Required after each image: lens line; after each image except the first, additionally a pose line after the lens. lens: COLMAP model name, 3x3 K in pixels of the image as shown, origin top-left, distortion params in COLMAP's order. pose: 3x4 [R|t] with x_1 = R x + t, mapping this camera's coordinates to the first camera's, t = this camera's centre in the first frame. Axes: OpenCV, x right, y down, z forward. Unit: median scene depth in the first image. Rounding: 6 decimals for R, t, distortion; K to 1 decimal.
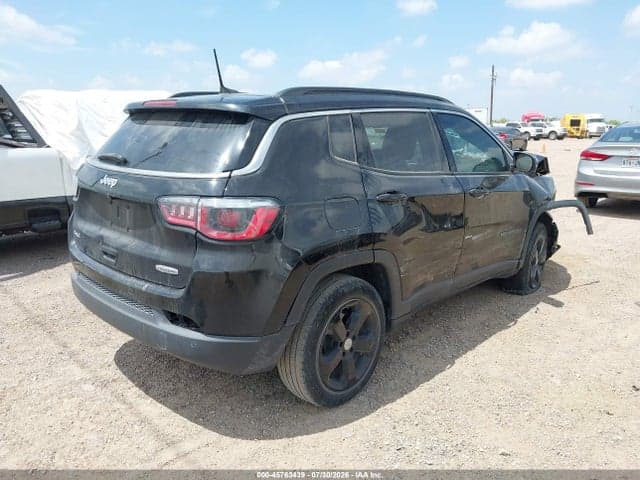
lens RADIAL K [[502.3, 0, 322.7], [0, 502.3, 238.6], [0, 0, 1]] dist [0.015133, -0.019867]
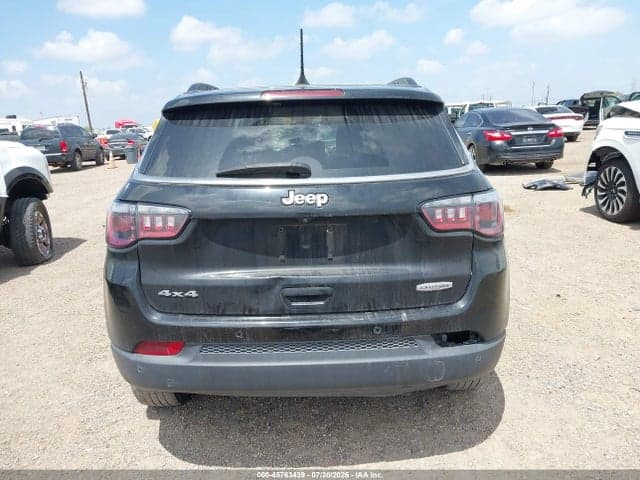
lens RADIAL K [[502.3, 0, 316.6], [0, 502.3, 241.3], [0, 0, 1]] dist [0.015133, -0.019867]
pose [[0.724193, -0.190982, 0.662624, -0.990507], [0.197033, 0.978134, 0.066578, -0.107612], [-0.660850, 0.082343, 0.745987, 0.483556]]
